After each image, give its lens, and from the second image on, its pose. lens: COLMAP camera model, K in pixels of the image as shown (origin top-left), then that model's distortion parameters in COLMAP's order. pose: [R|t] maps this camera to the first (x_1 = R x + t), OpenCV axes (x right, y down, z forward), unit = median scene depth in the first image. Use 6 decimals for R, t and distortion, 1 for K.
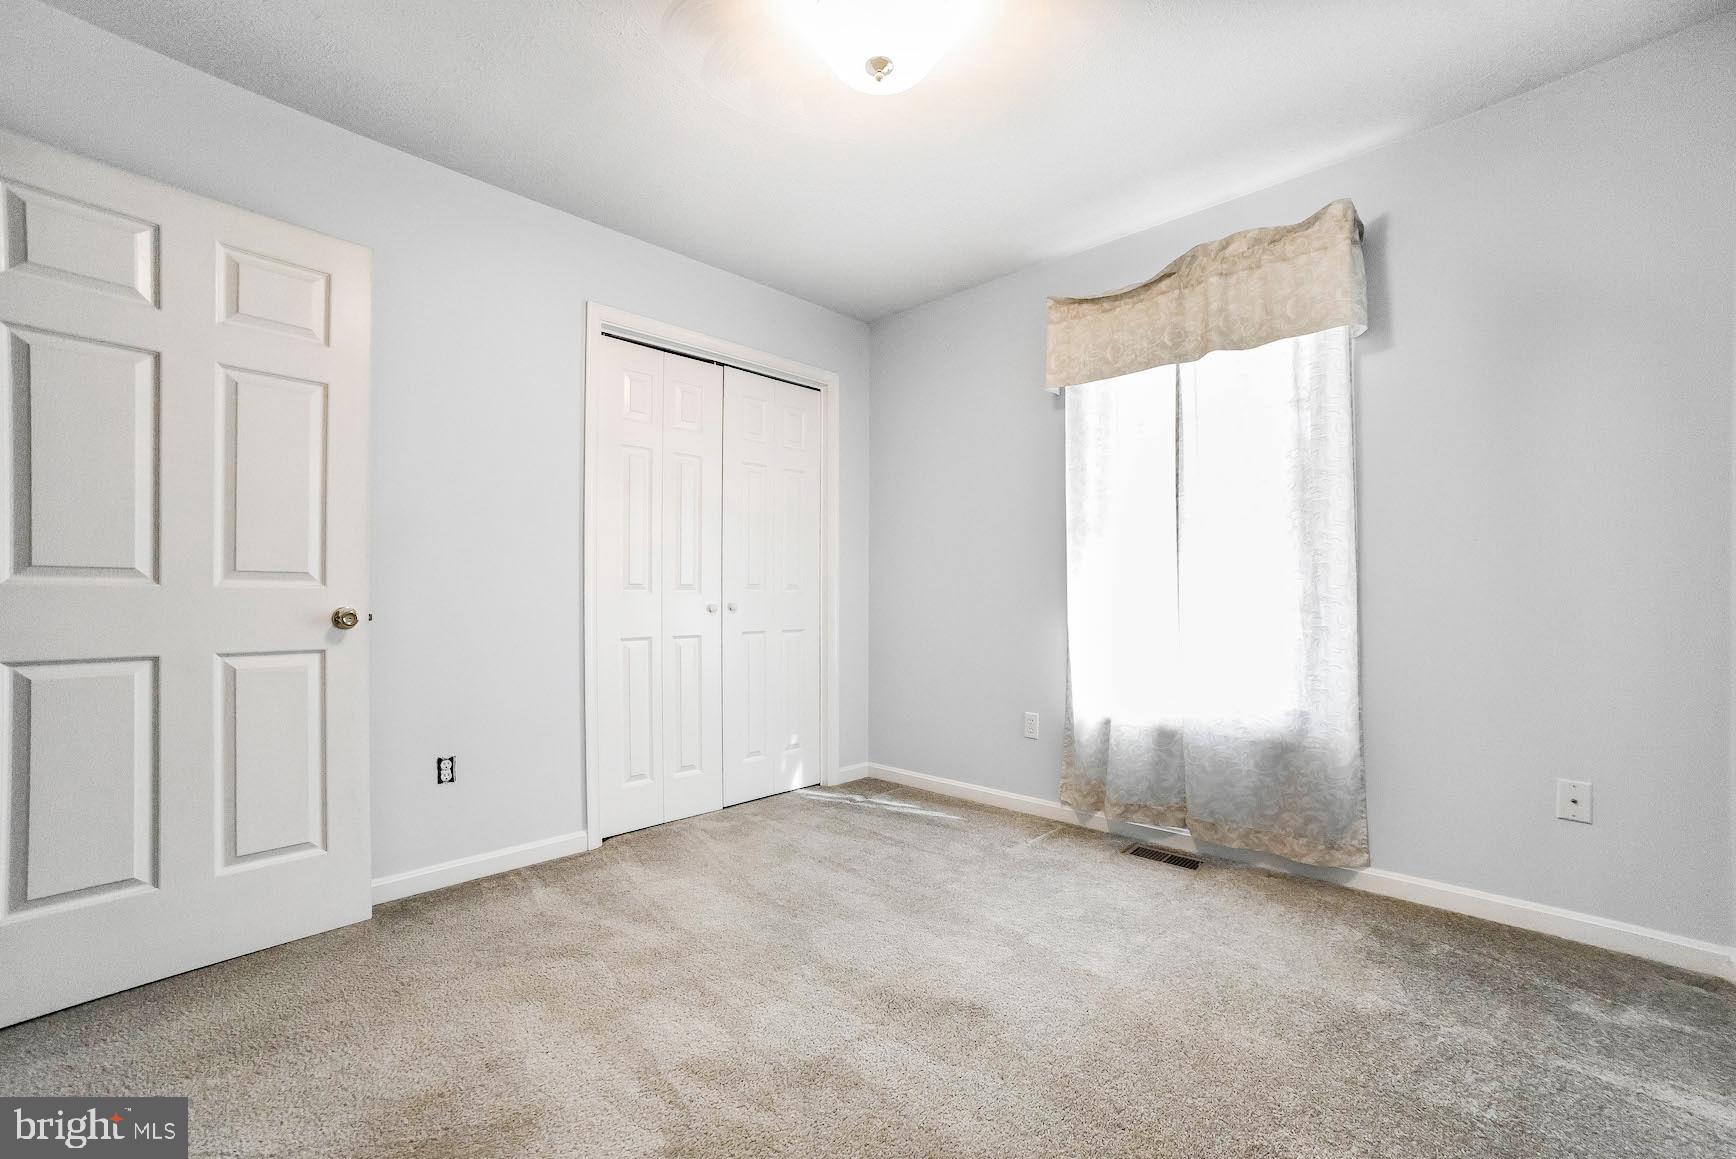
lens RADIAL K [[718.1, 0, 873.6], [0, 718.1, 599.0], [0, 0, 1]] dist [-0.079960, 0.038998]
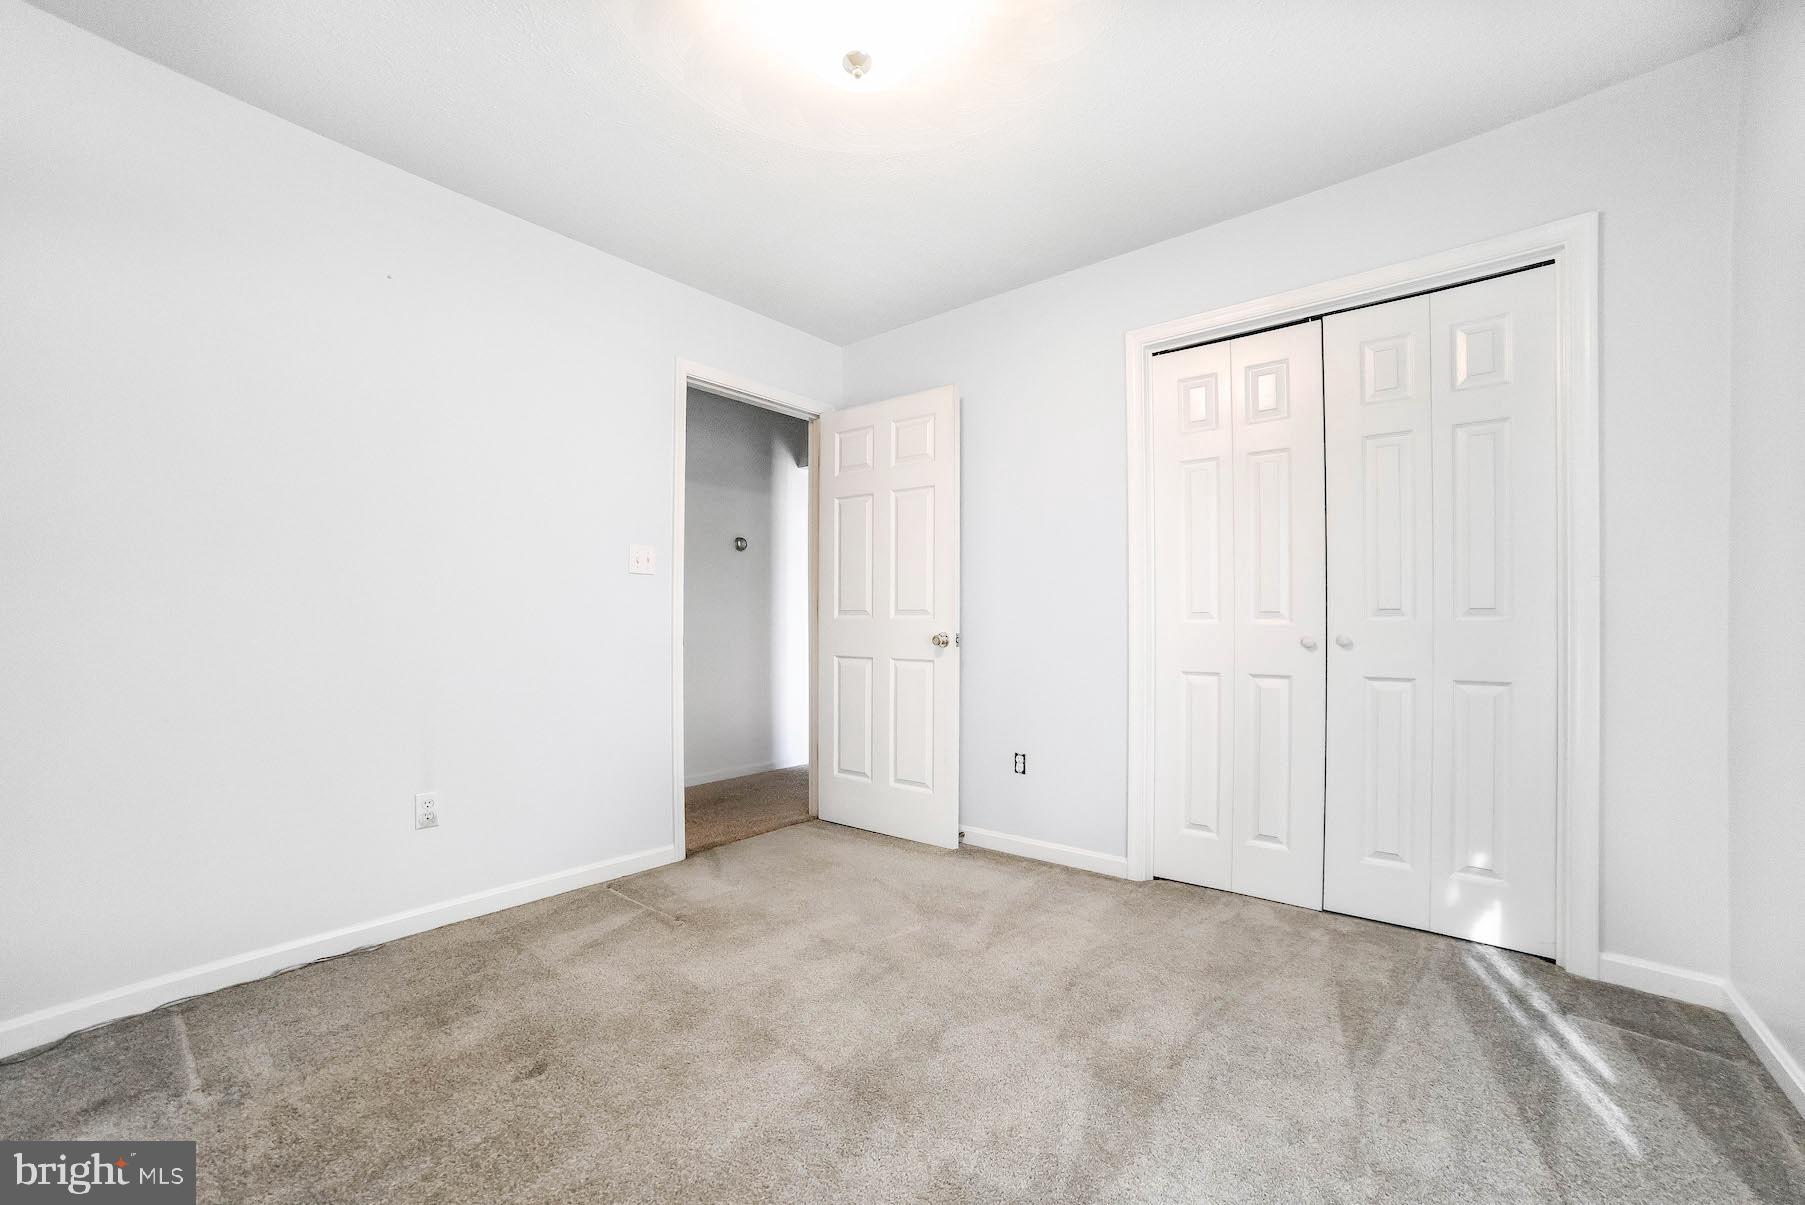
lens RADIAL K [[721.0, 0, 904.0], [0, 721.0, 618.2], [0, 0, 1]] dist [-0.089264, 0.038310]
pose [[0.071610, -0.004000, -0.997425, 0.581260], [-0.003083, 0.999986, -0.004231, -0.009166], [0.997428, 0.003378, 0.071597, 0.612047]]
